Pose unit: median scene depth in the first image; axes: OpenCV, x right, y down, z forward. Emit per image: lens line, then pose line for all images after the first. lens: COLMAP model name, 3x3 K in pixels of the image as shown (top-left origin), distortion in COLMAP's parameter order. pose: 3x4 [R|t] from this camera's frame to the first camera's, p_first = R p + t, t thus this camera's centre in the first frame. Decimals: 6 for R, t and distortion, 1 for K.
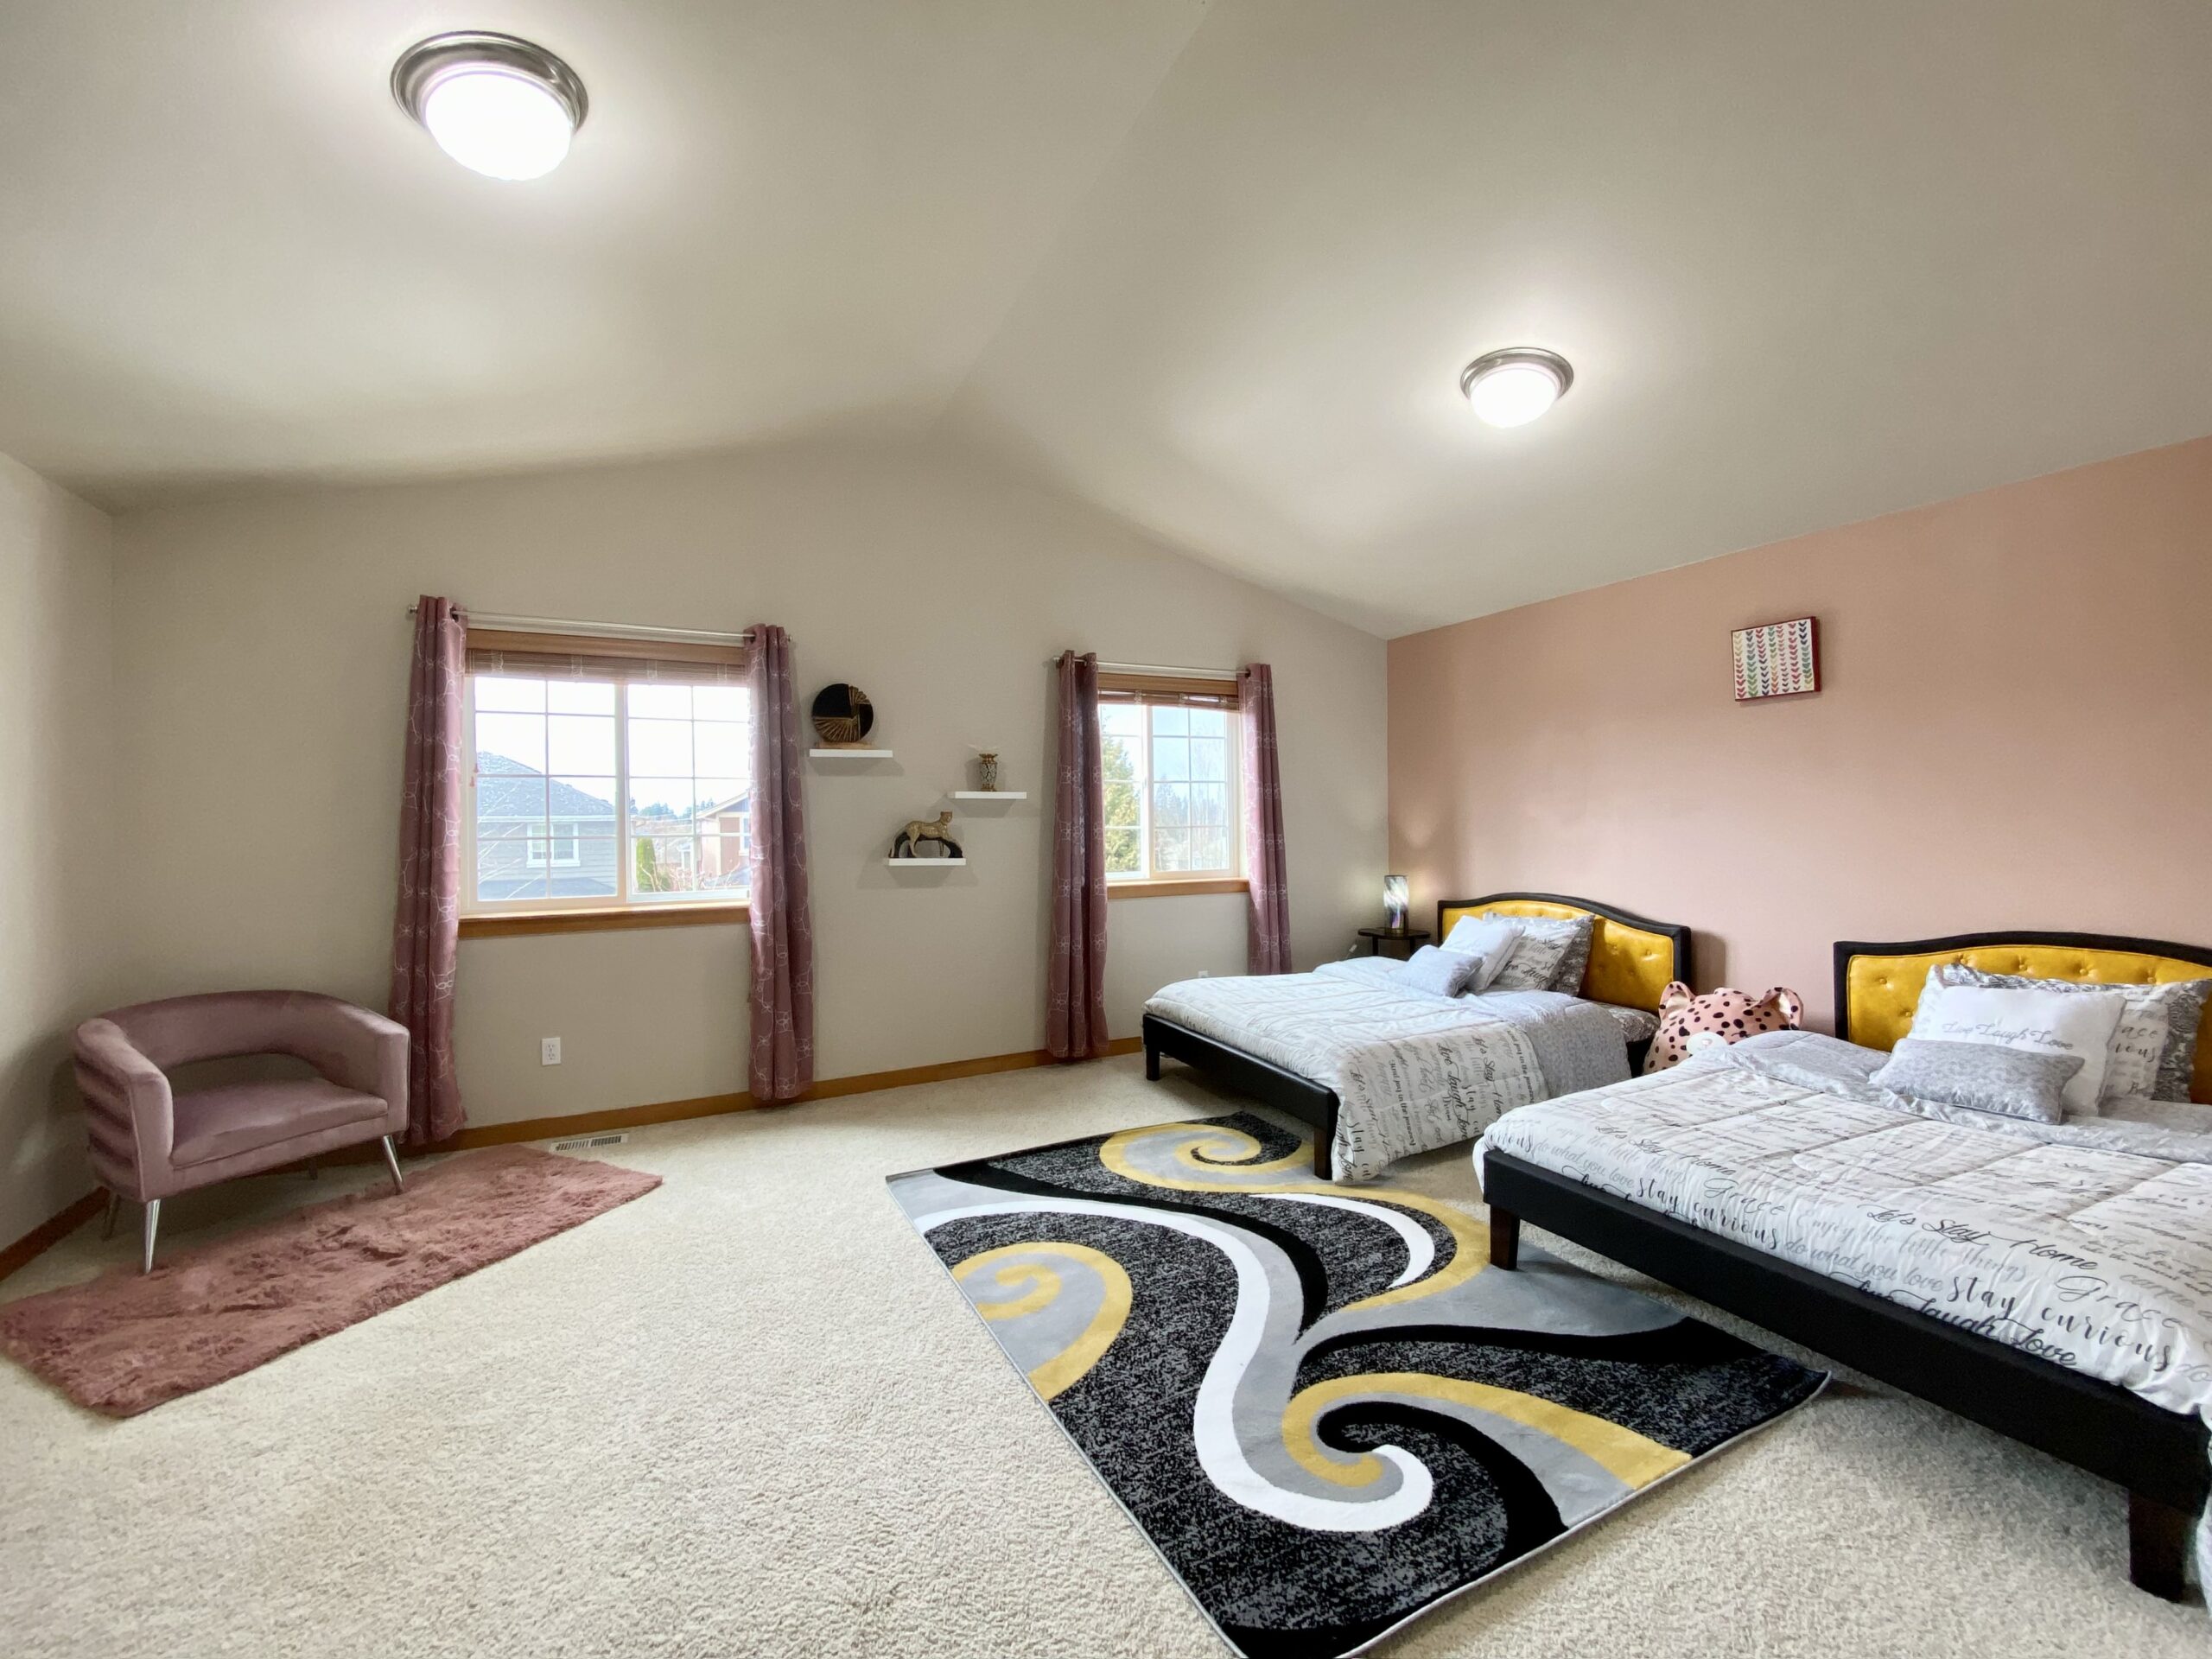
lens RADIAL K [[902.8, 0, 1100.5], [0, 902.8, 828.0], [0, 0, 1]] dist [0.032742, -0.021627]
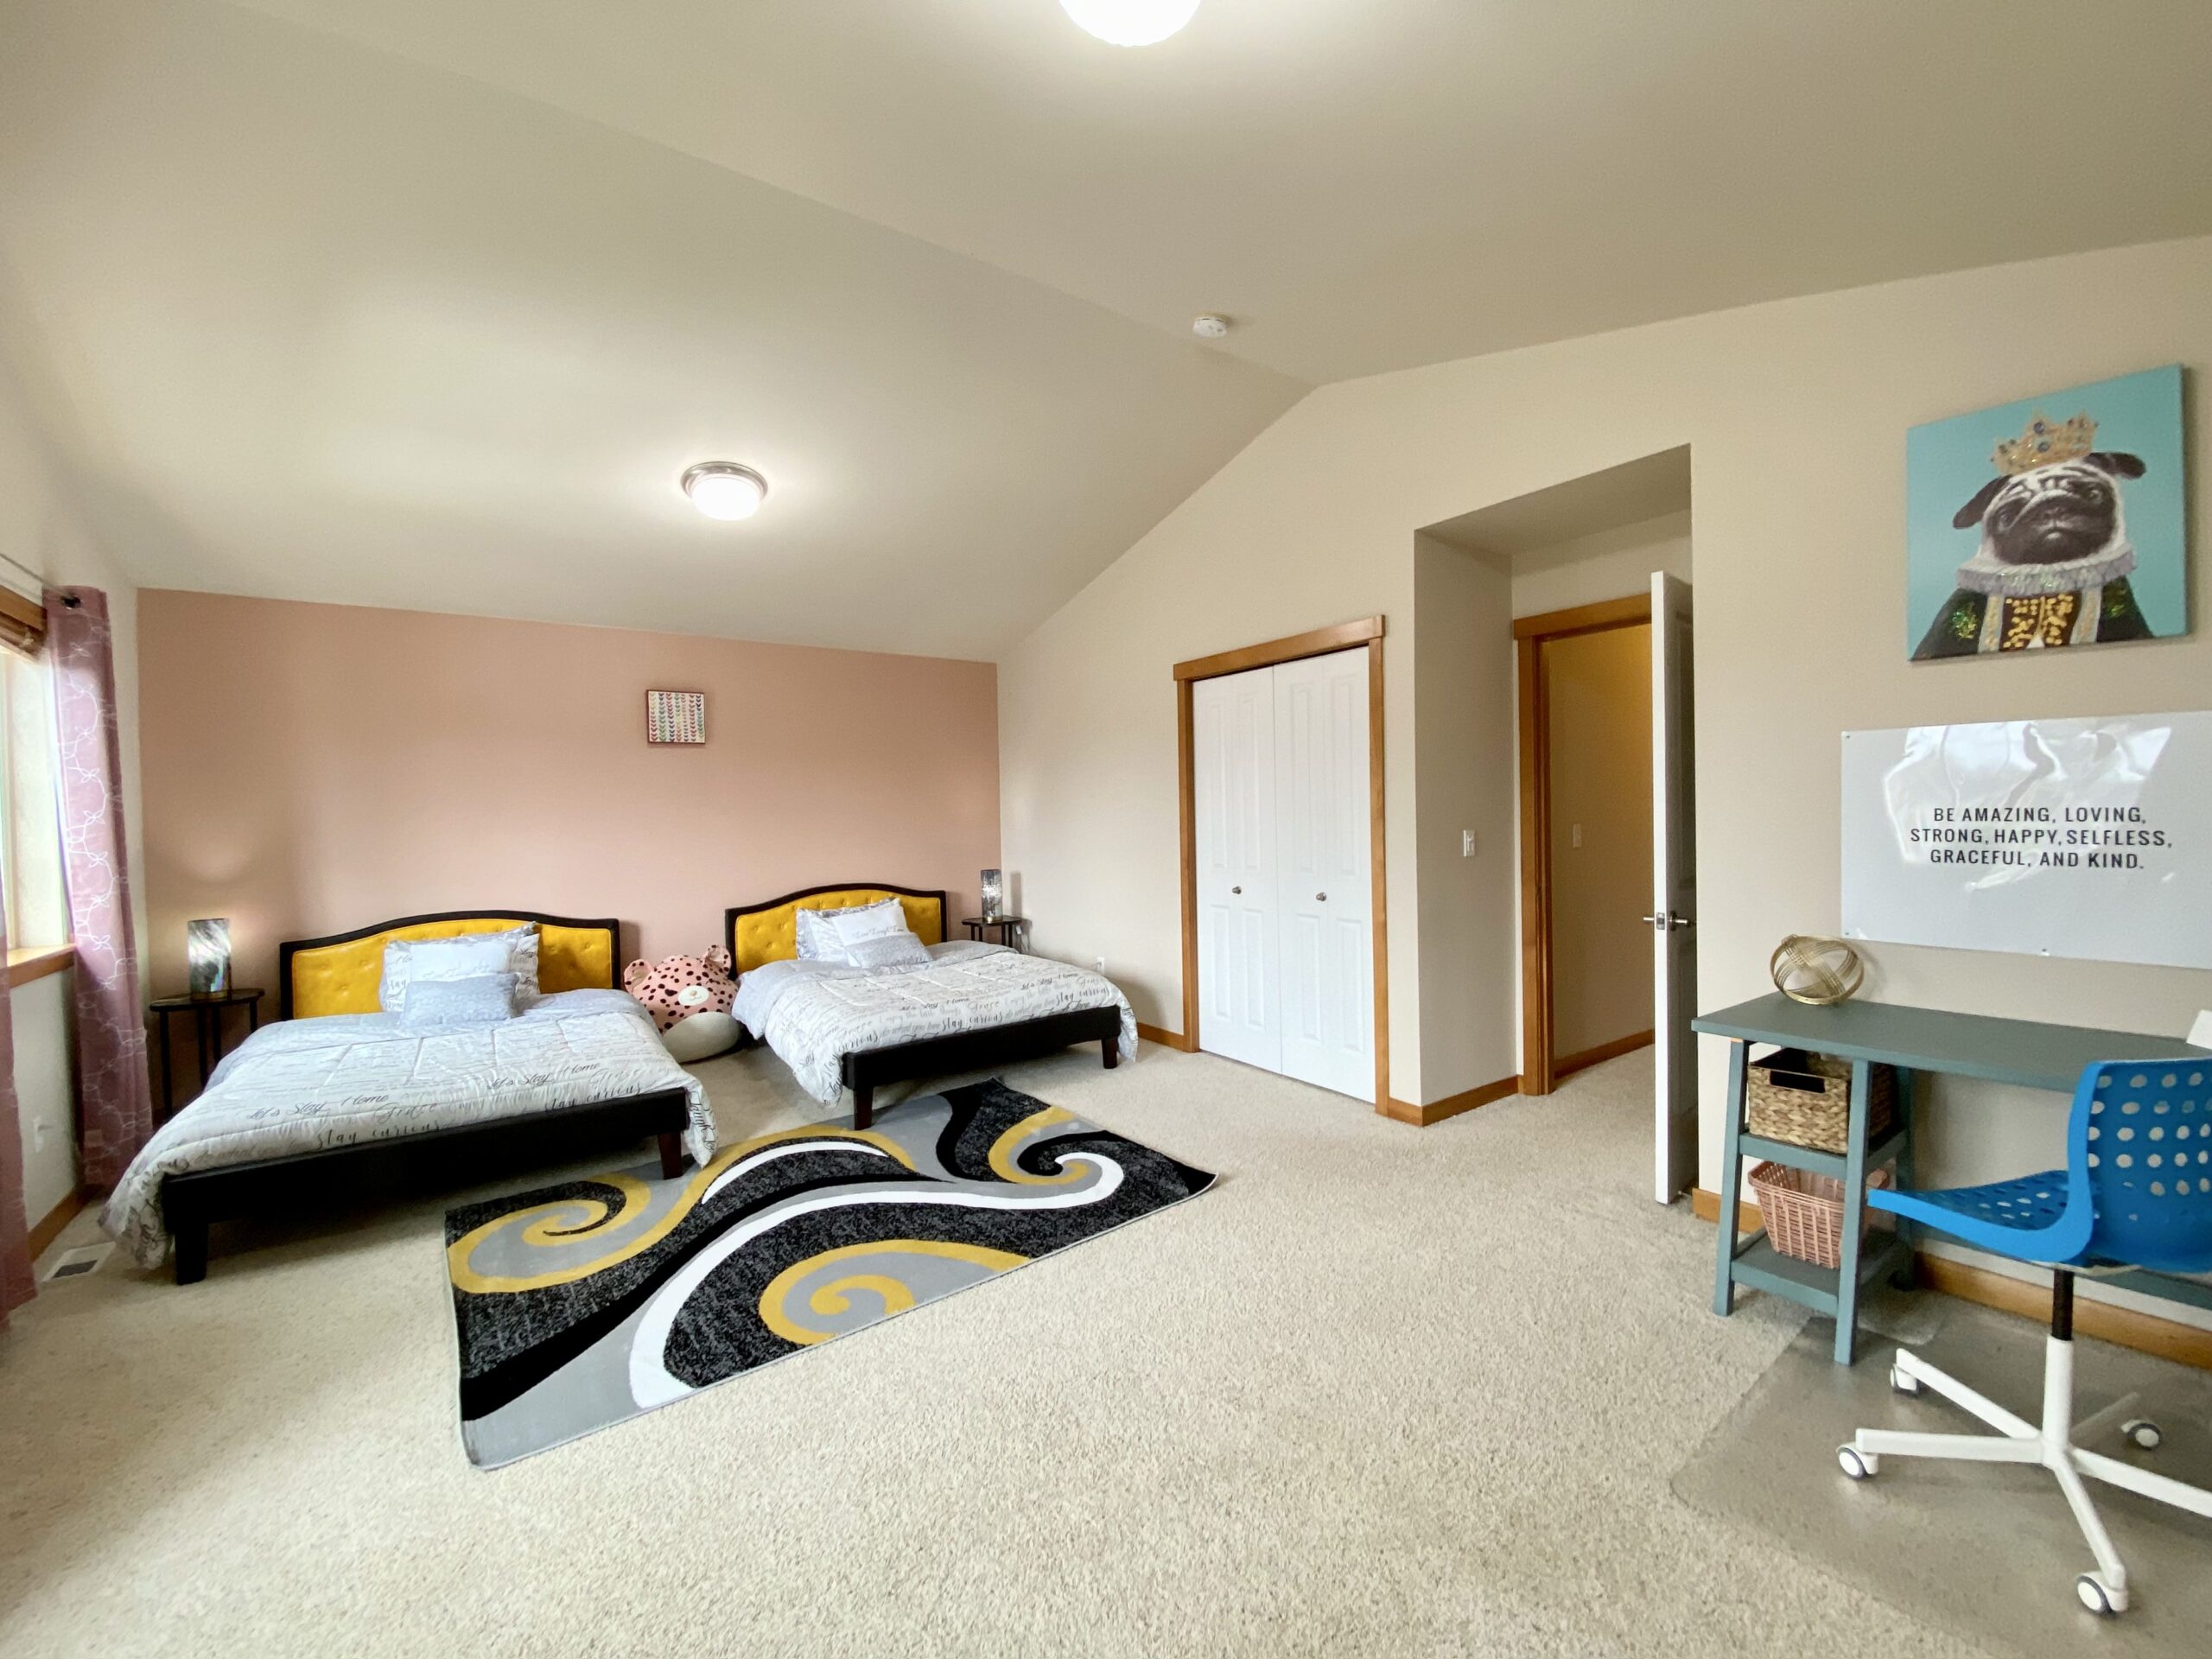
lens RADIAL K [[902.8, 0, 1100.5], [0, 902.8, 828.0], [0, 0, 1]] dist [0.032742, -0.021627]
pose [[-0.172496, -0.001202, 0.985009, -0.995903], [0.034864, 0.999365, 0.007325, -0.001383], [-0.984393, 0.035605, -0.172345, 0.801383]]
